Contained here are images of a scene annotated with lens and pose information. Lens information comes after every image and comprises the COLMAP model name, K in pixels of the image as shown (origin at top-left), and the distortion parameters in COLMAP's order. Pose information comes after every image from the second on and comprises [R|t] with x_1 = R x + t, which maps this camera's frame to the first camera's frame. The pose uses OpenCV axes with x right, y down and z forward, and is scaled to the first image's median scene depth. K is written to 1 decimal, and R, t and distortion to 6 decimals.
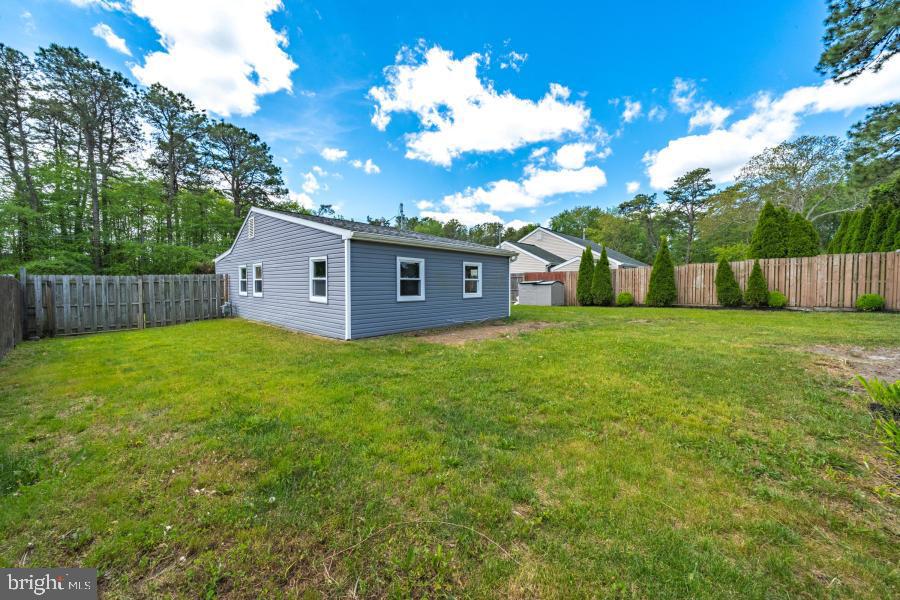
lens RADIAL K [[355.8, 0, 447.4], [0, 355.8, 297.3], [0, 0, 1]] dist [0.001791, -0.000061]
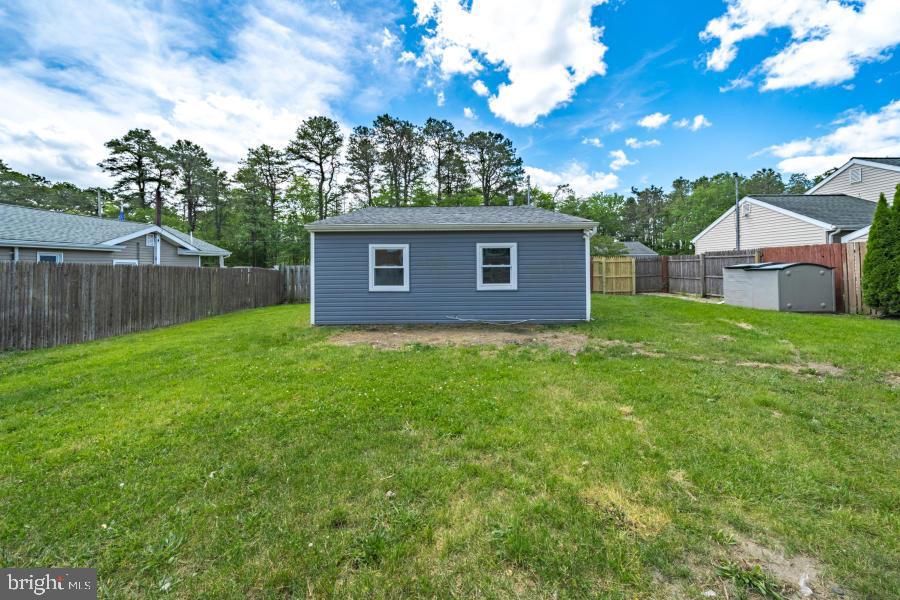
lens RADIAL K [[355.8, 0, 433.6], [0, 355.8, 270.2], [0, 0, 1]] dist [0.001791, -0.000061]
pose [[0.644769, 0.001423, -0.764376, 0.308076], [-0.019658, 0.999698, -0.014720, -0.014993], [0.764125, 0.024517, 0.644603, 0.227562]]
